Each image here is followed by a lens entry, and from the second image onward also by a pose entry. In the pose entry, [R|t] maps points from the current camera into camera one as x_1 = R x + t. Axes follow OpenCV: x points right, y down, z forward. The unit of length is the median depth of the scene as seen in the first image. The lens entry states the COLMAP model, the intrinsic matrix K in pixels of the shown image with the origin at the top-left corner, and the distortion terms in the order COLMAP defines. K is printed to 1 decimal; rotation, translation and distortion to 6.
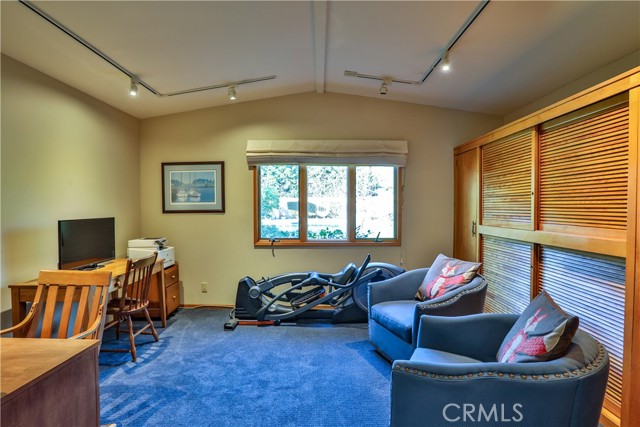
lens RADIAL K [[332.0, 0, 316.2], [0, 332.0, 213.3], [0, 0, 1]] dist [-0.033666, 0.000517]
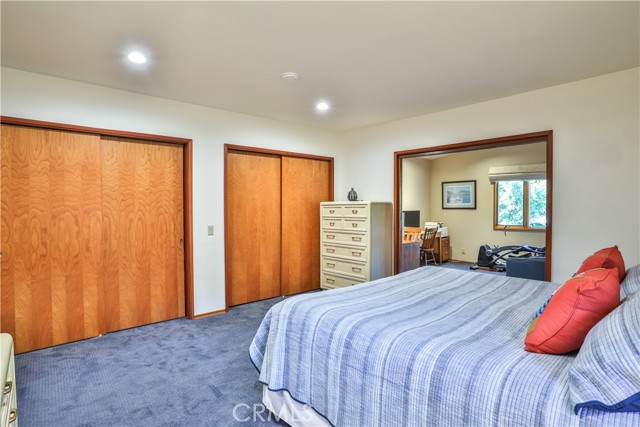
lens RADIAL K [[332.0, 0, 316.2], [0, 332.0, 213.3], [0, 0, 1]] dist [-0.033666, 0.000517]
pose [[0.680547, 0.017583, -0.732493, 0.483240], [-0.014989, 0.999837, 0.010075, 0.016277], [0.732551, 0.004123, 0.680699, -0.916184]]
